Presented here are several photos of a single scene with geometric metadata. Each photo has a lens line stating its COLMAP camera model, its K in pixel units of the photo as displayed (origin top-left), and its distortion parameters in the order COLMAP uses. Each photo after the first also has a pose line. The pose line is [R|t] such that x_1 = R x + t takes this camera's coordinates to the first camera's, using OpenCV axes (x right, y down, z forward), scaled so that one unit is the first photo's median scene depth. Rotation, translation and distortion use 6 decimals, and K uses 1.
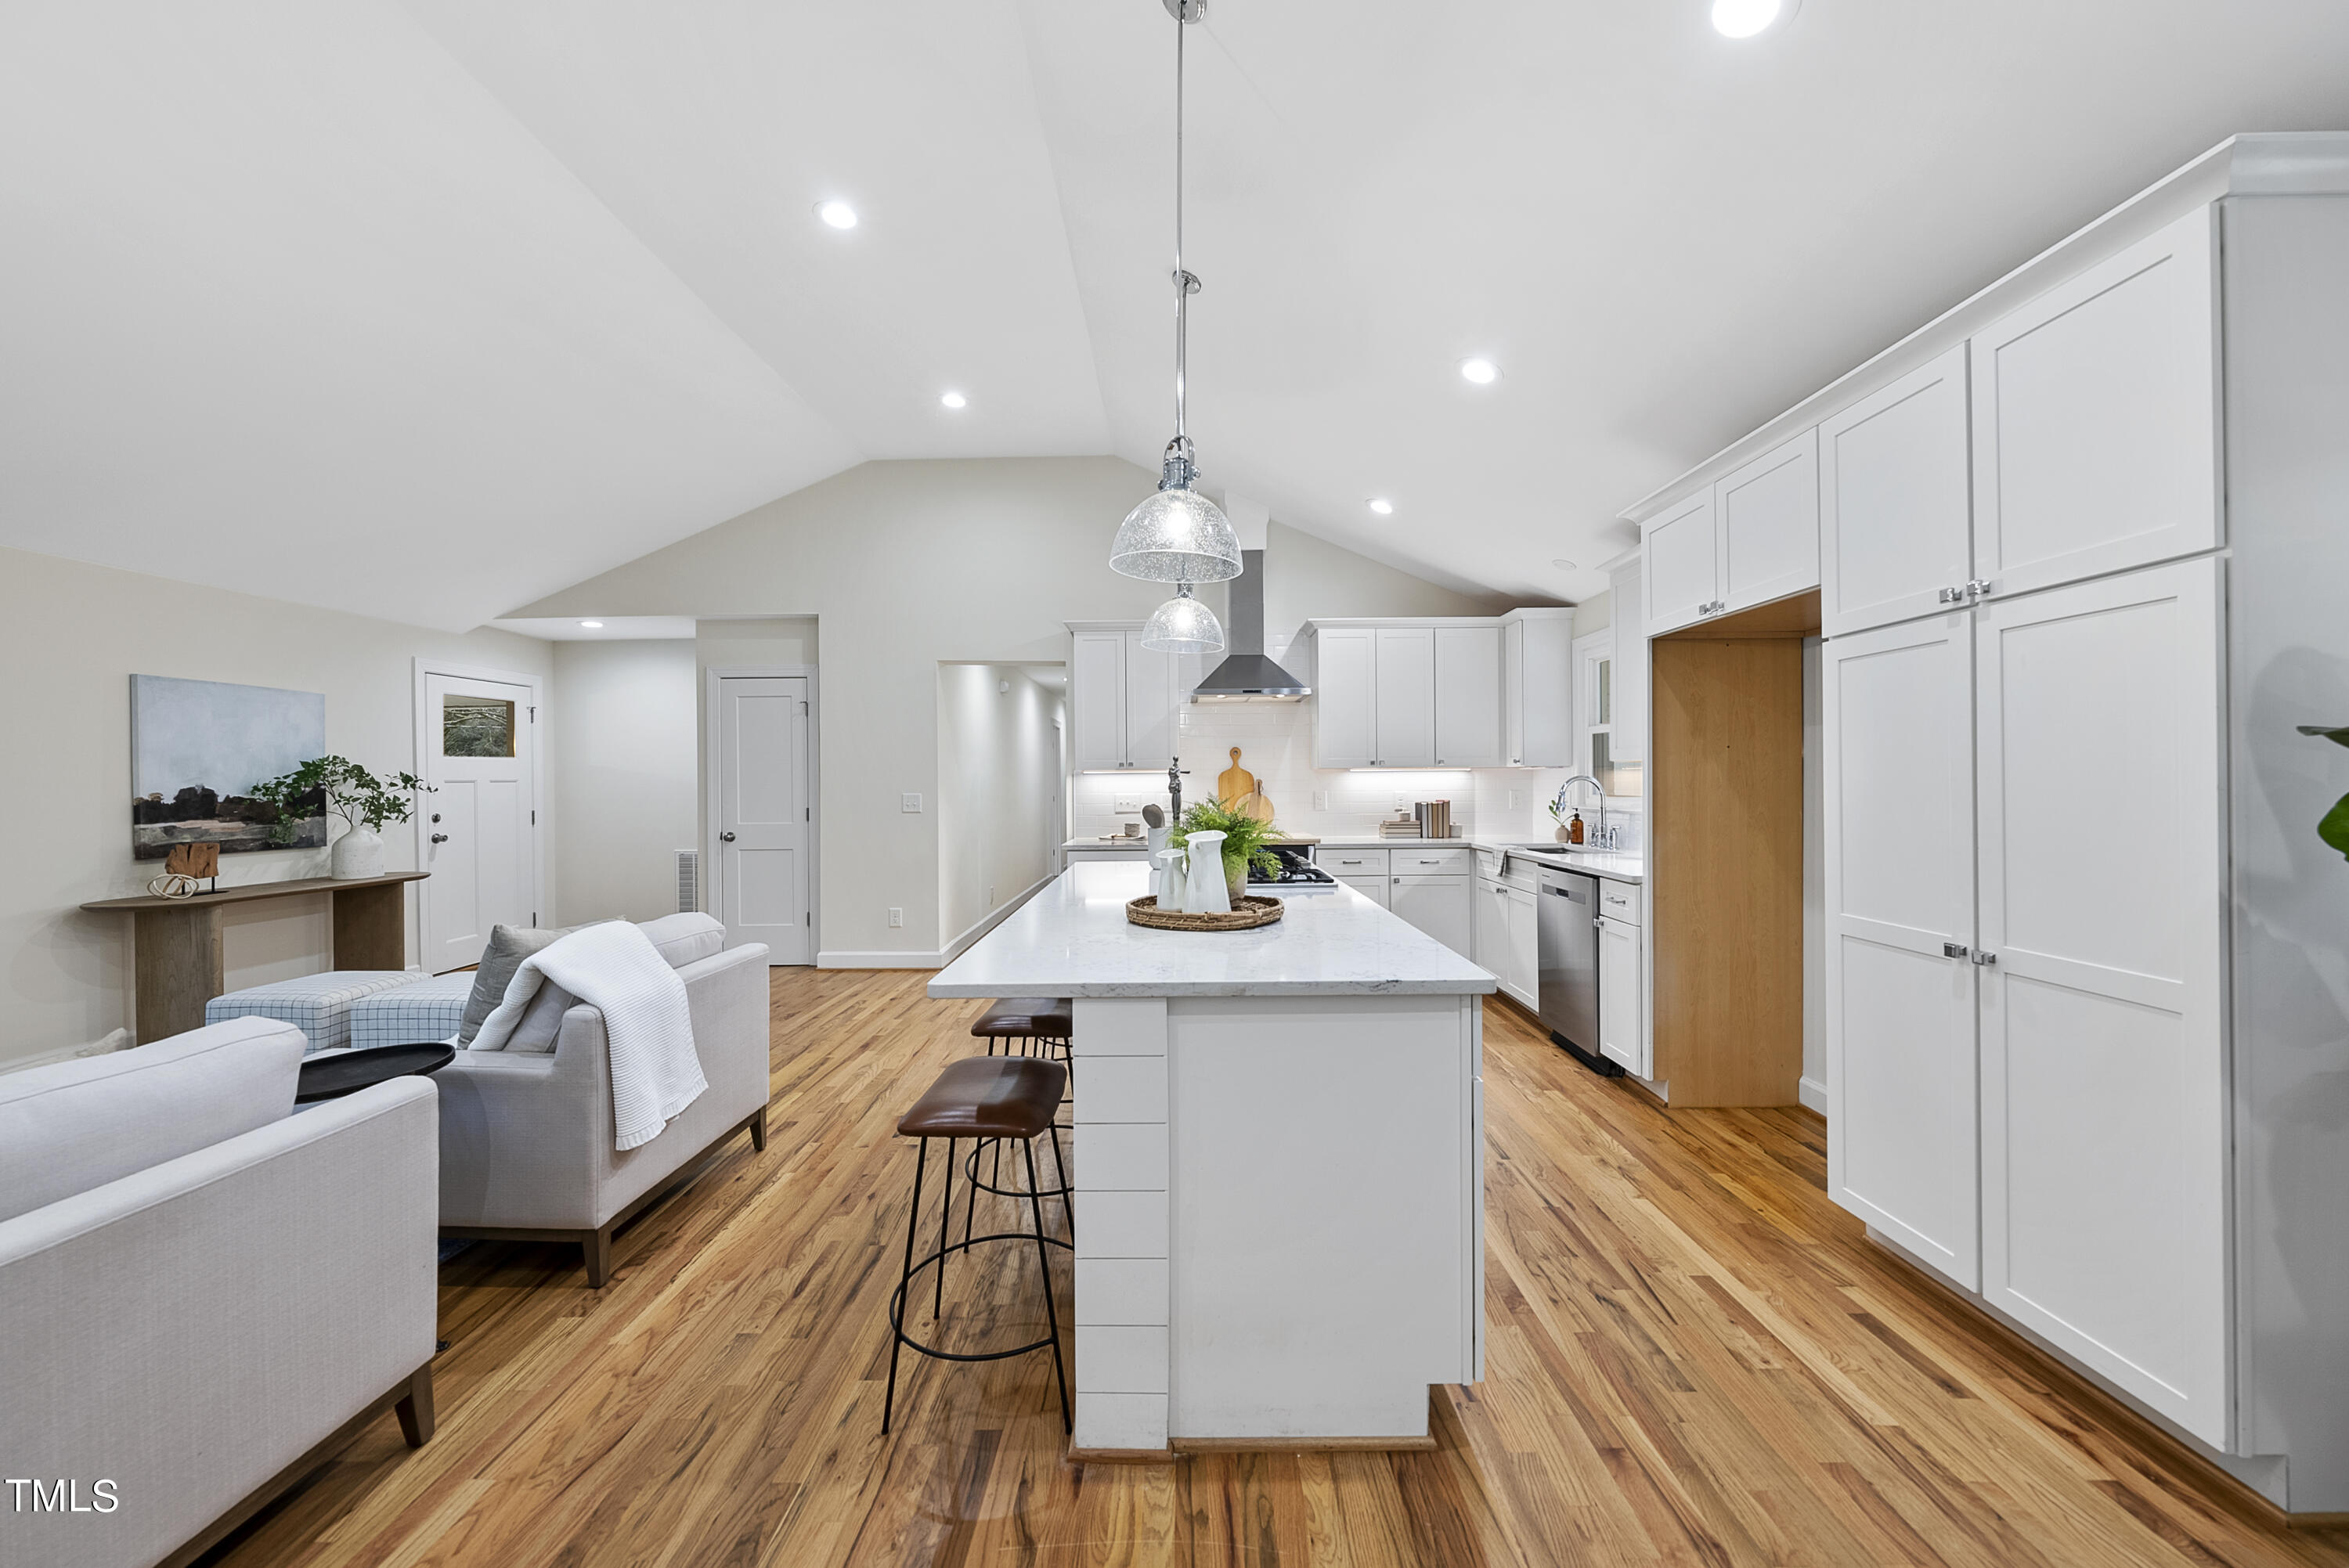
lens RADIAL K [[849.7, 0, 1167.6], [0, 849.7, 779.2], [0, 0, 1]] dist [-0.001276, -0.000135]
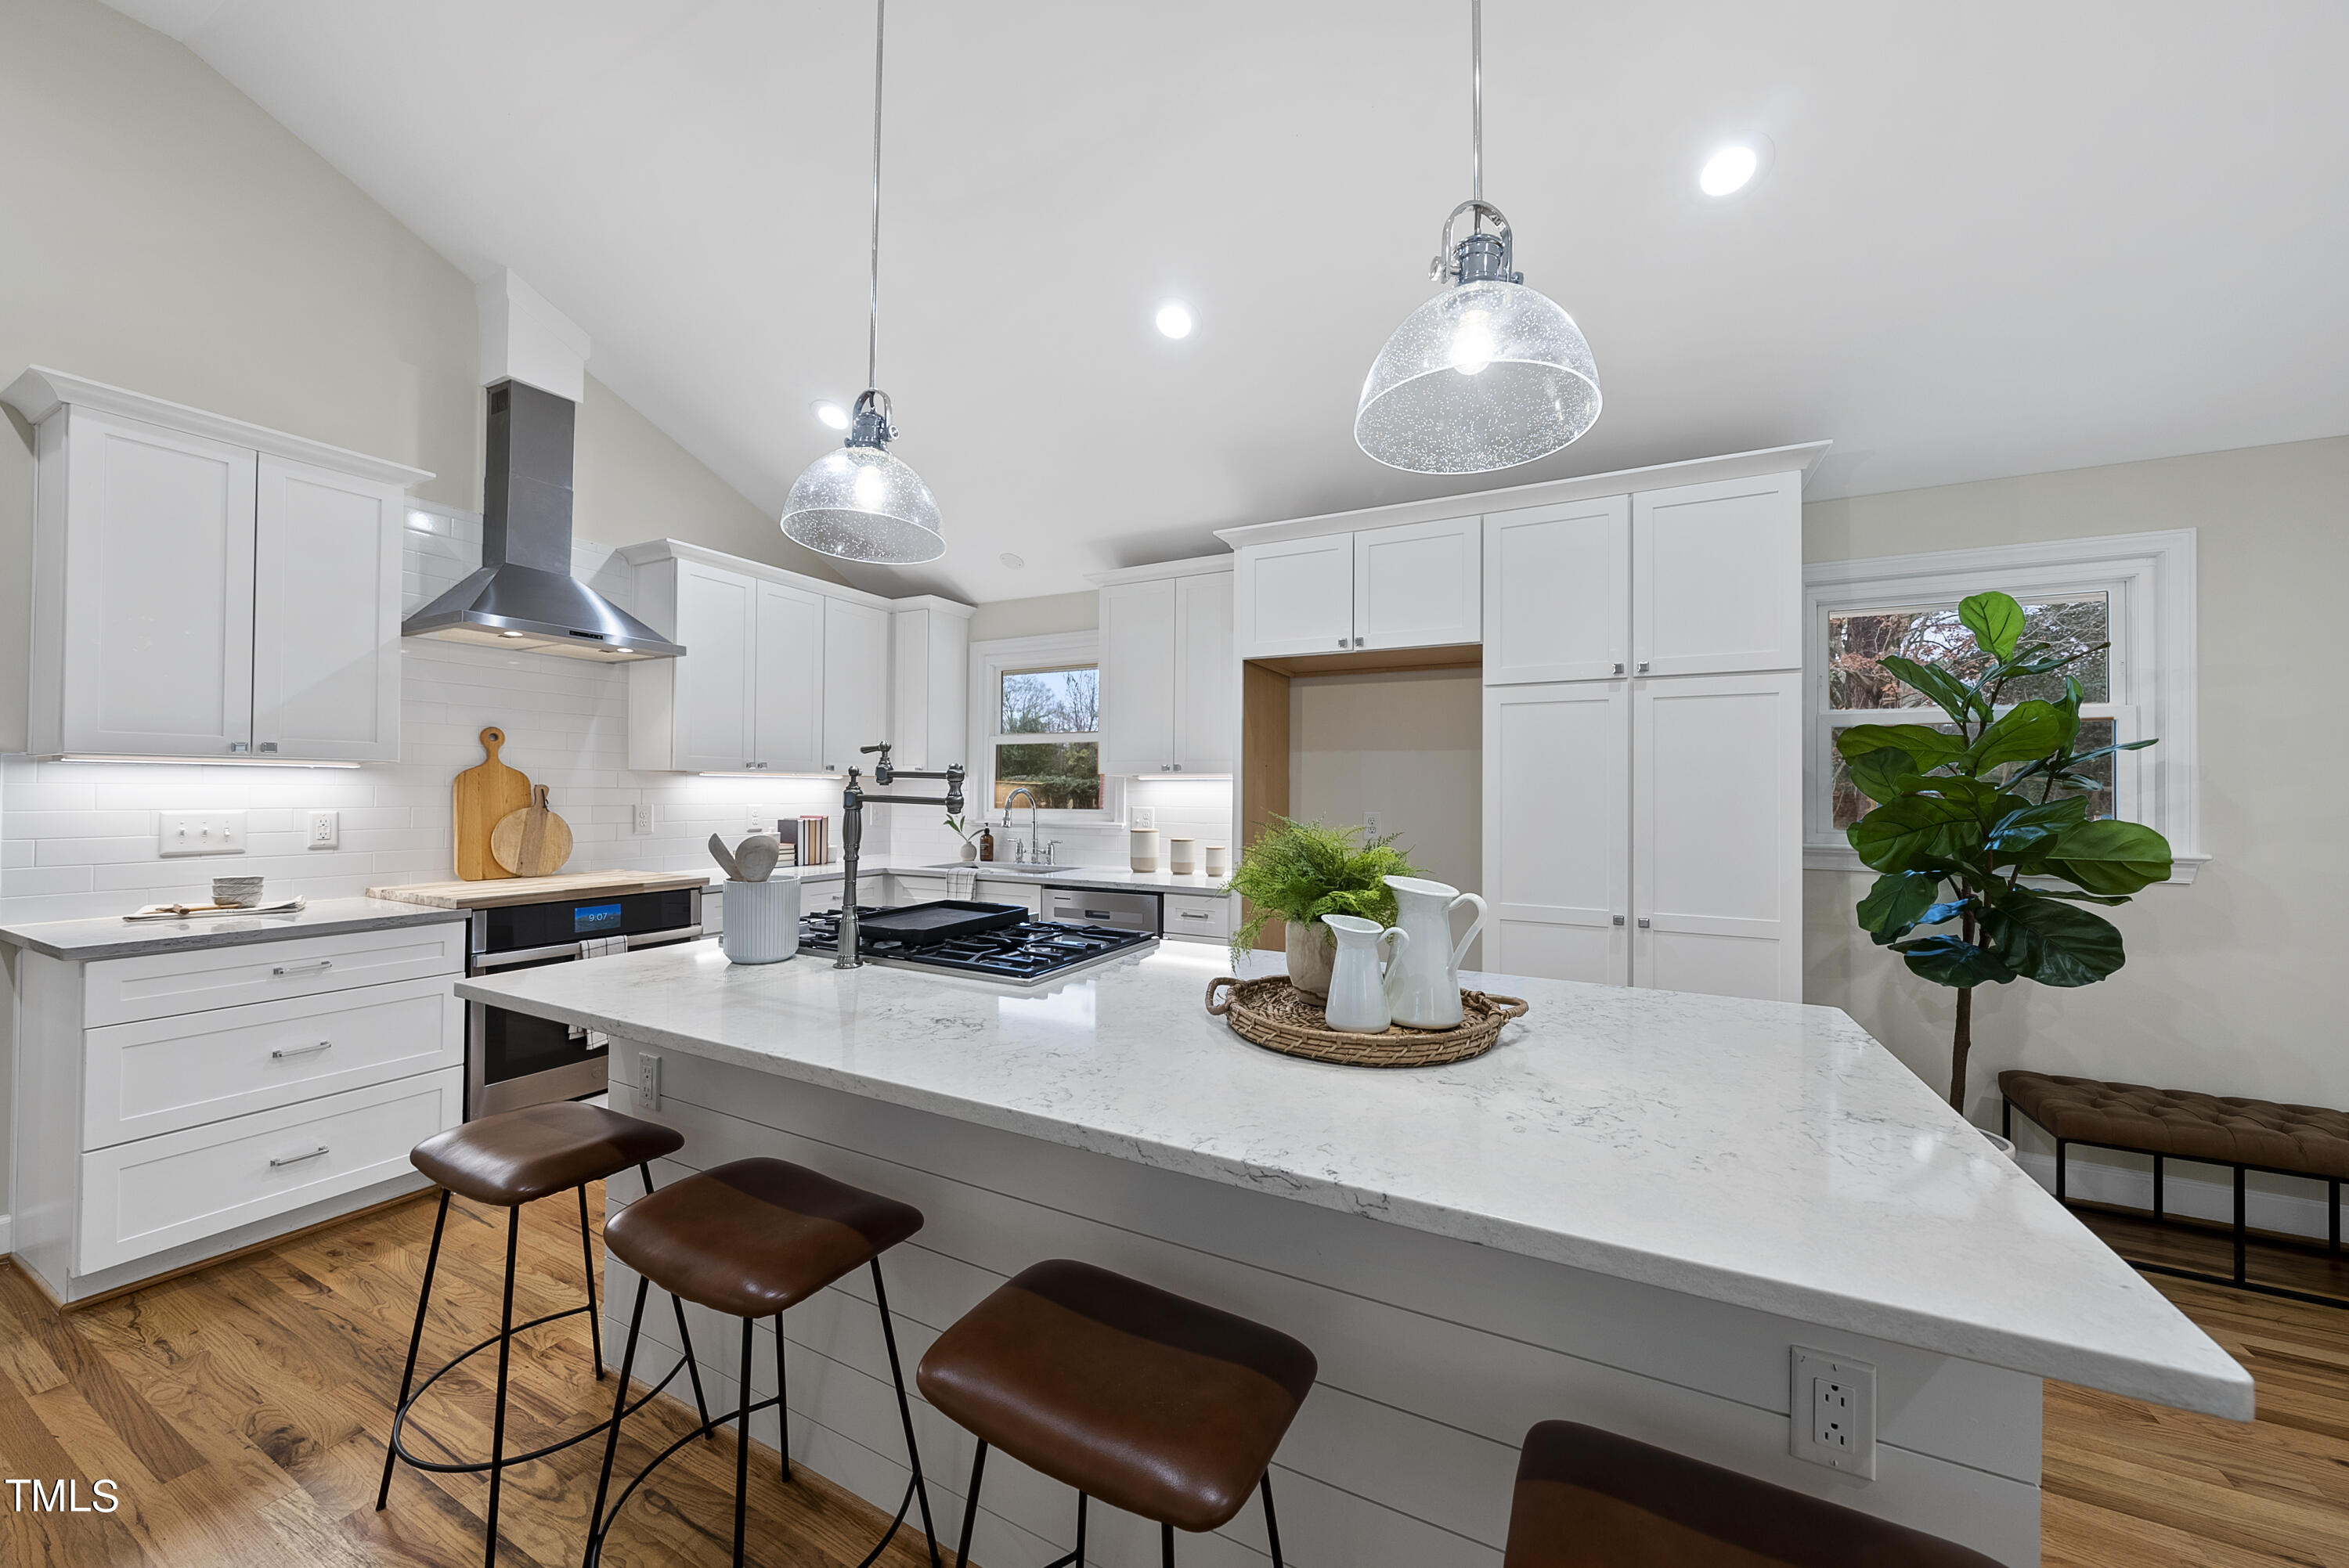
lens RADIAL K [[849.7, 0, 1183.3], [0, 849.7, 784.0], [0, 0, 1]] dist [-0.001276, -0.000135]
pose [[0.443279, 0.021296, 0.896131, -0.236387], [-0.013719, 0.999762, -0.016972, 0.003641], [-0.896279, -0.004771, 0.443465, 0.365874]]
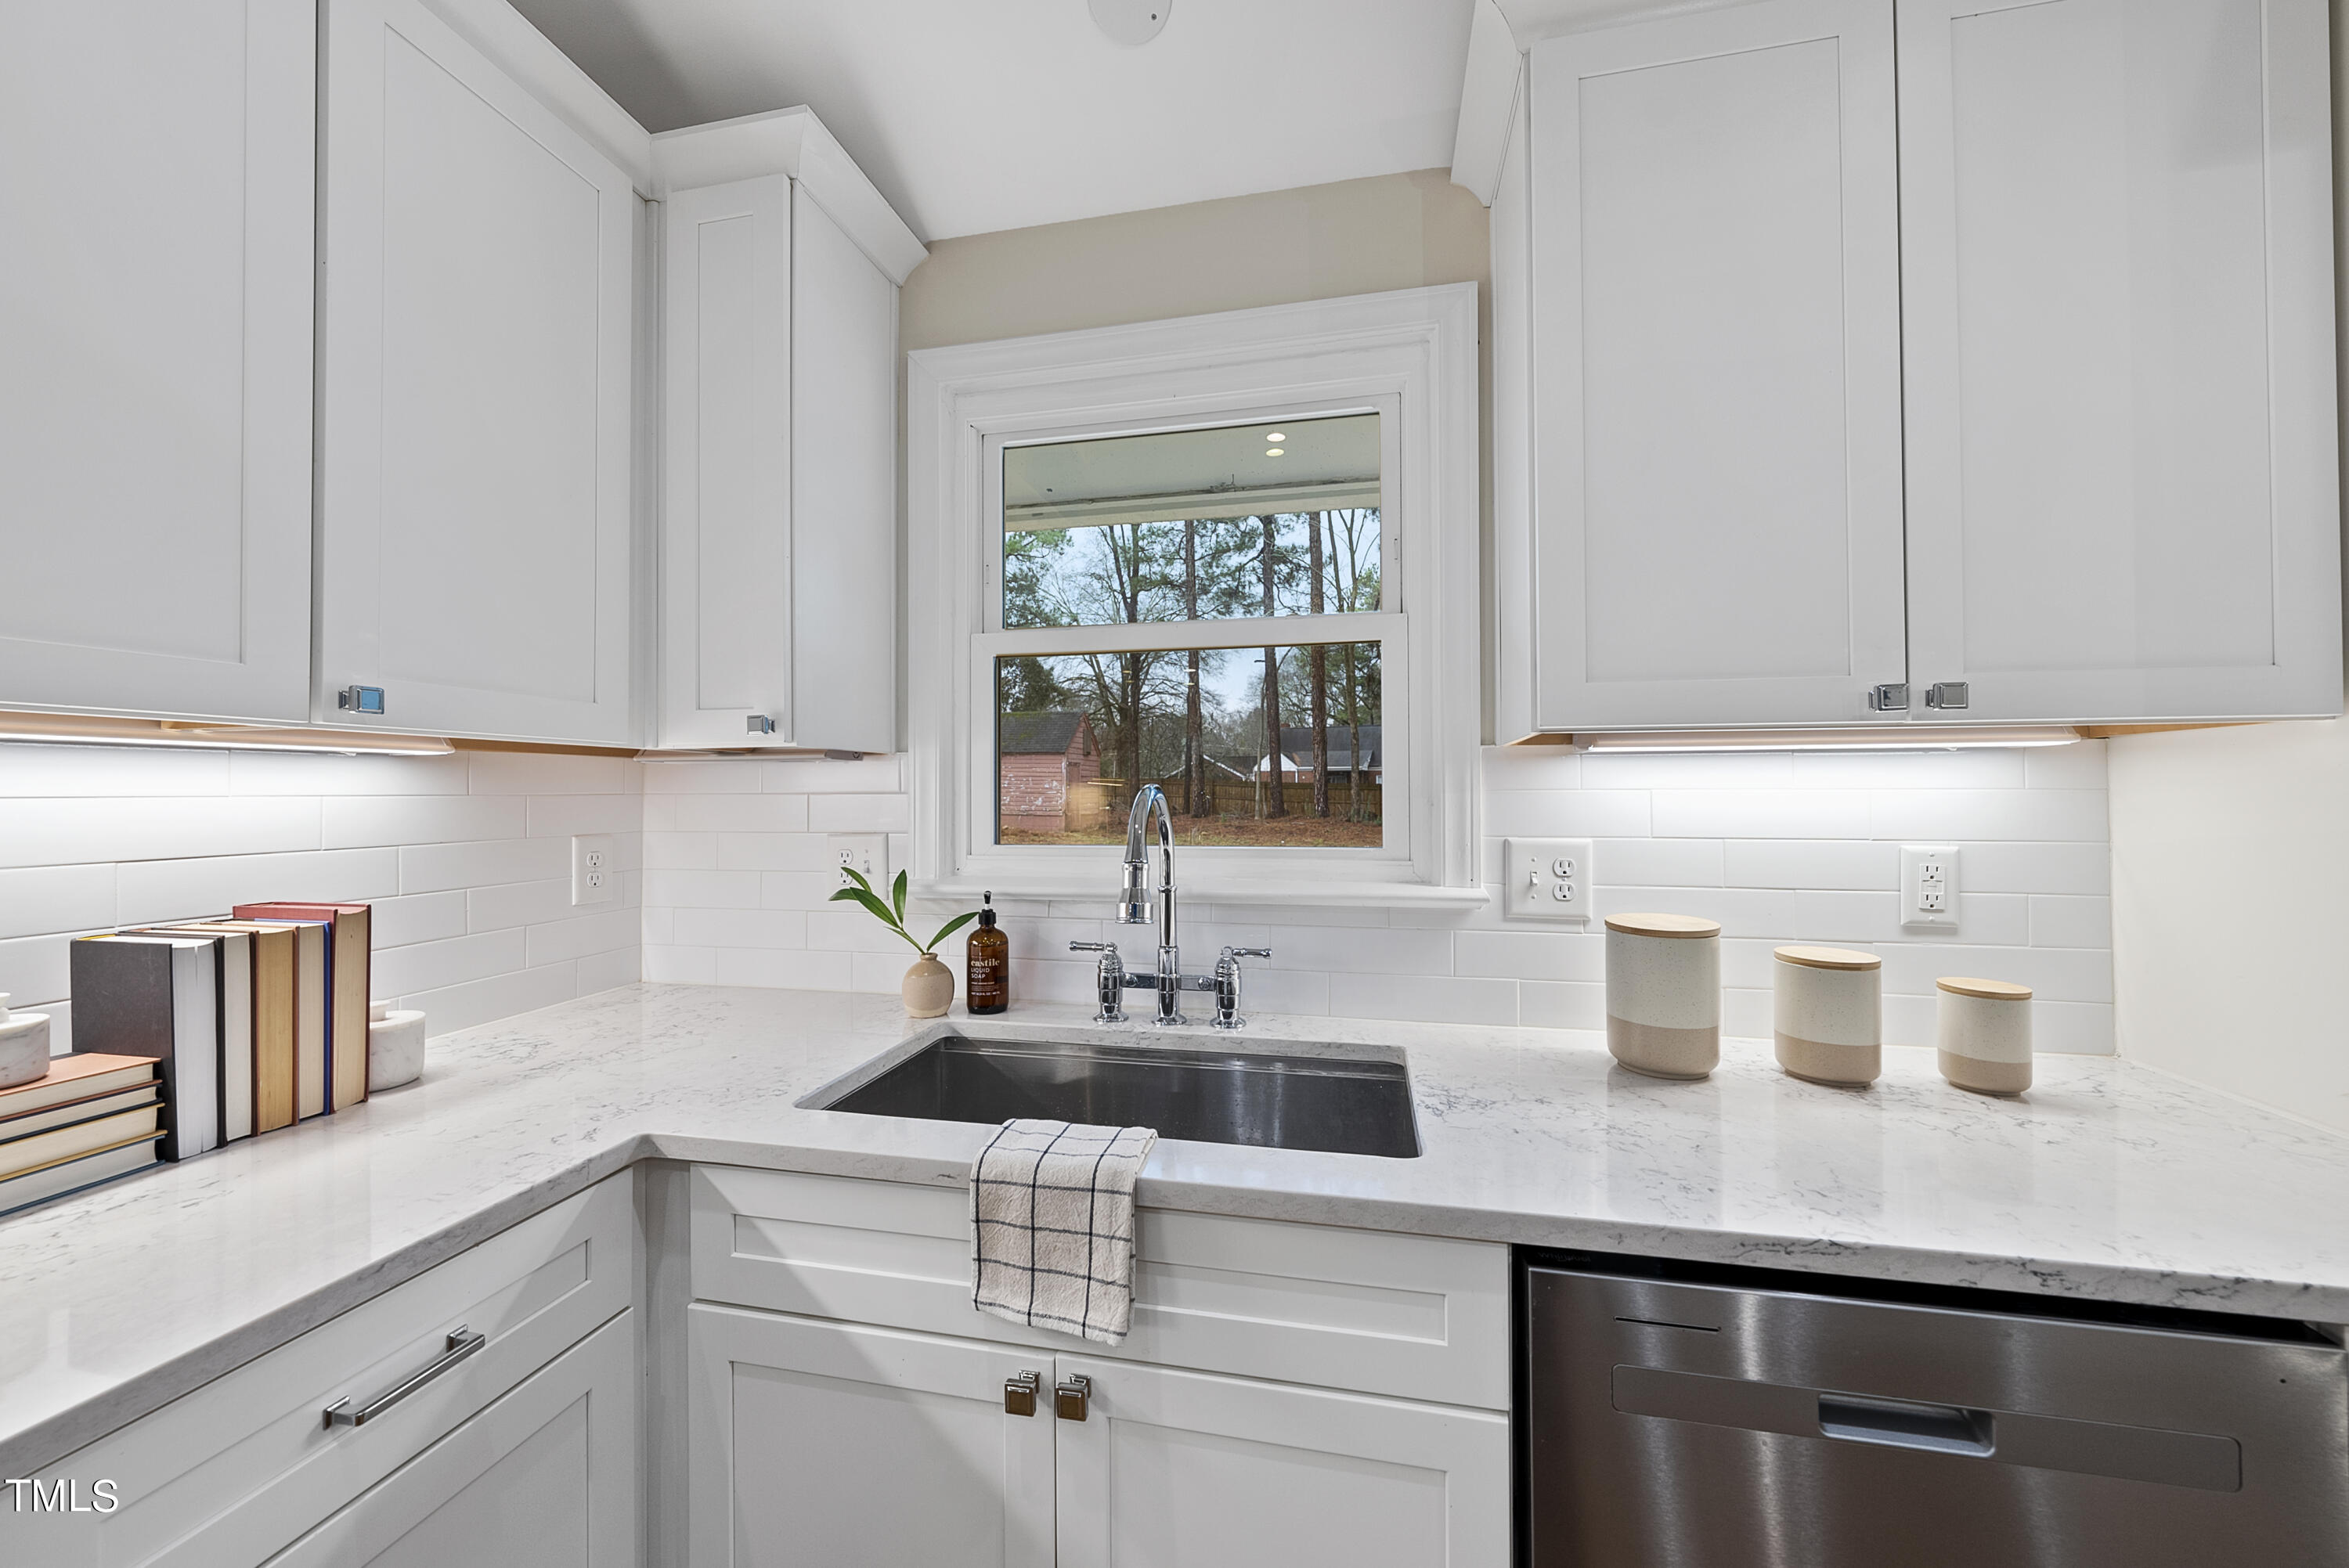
lens RADIAL K [[849.7, 0, 1167.1], [0, 849.7, 783.9], [0, 0, 1]] dist [-0.001276, -0.000135]
pose [[0.208021, 0.015337, 0.978004, 0.187928], [-0.003238, 0.999882, -0.014991, -0.000200], [-0.978119, -0.000049, 0.208046, 0.809592]]
